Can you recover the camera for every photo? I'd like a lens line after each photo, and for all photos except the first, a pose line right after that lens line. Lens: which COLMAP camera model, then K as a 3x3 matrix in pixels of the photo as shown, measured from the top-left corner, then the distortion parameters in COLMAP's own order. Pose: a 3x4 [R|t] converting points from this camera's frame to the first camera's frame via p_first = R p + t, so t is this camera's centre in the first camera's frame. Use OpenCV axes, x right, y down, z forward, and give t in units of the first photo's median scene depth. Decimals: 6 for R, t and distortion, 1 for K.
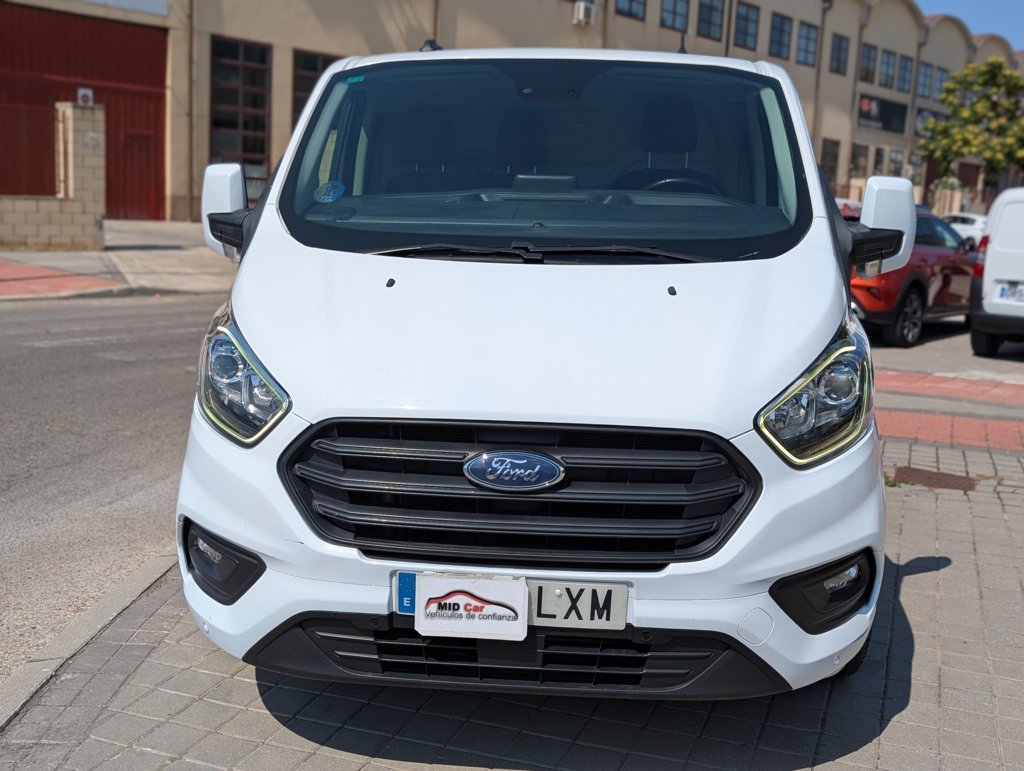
lens RADIAL K [[1097.4, 0, 522.8], [0, 1097.4, 380.7], [0, 0, 1]] dist [0.087909, -0.214355]
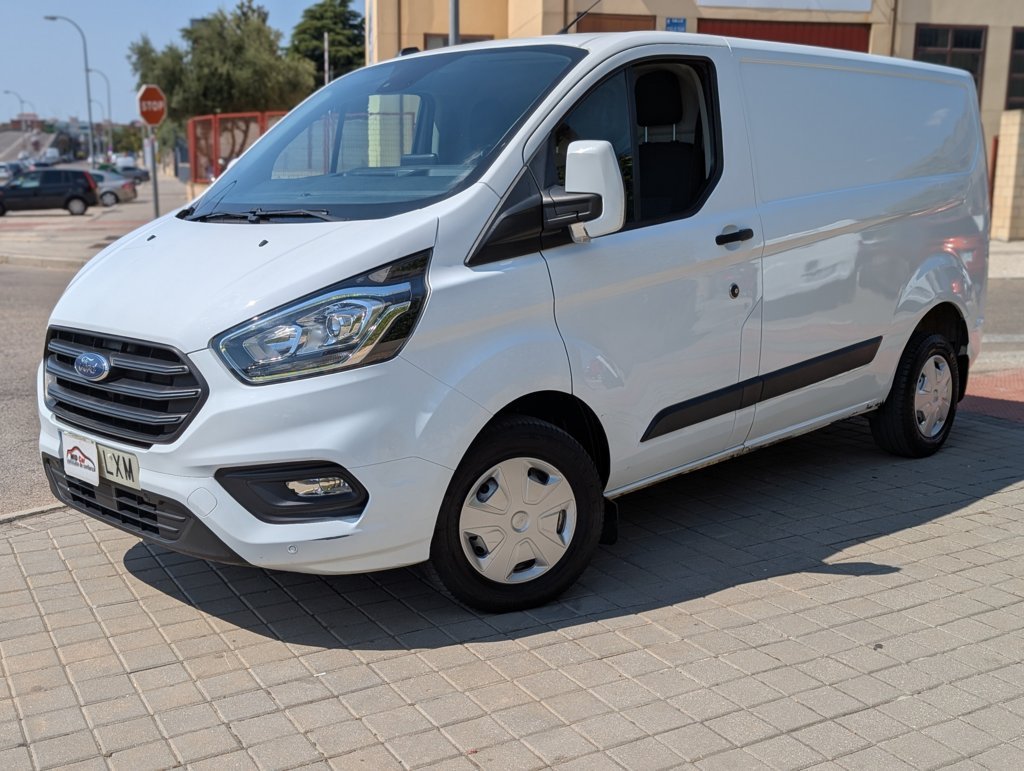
lens RADIAL K [[1097.4, 0, 522.8], [0, 1097.4, 380.7], [0, 0, 1]] dist [0.087909, -0.214355]
pose [[0.769337, 0.080536, -0.633746, 1.264464], [-0.078305, 0.996430, 0.031568, 0.012139], [0.634026, 0.025339, 0.772897, 0.237312]]
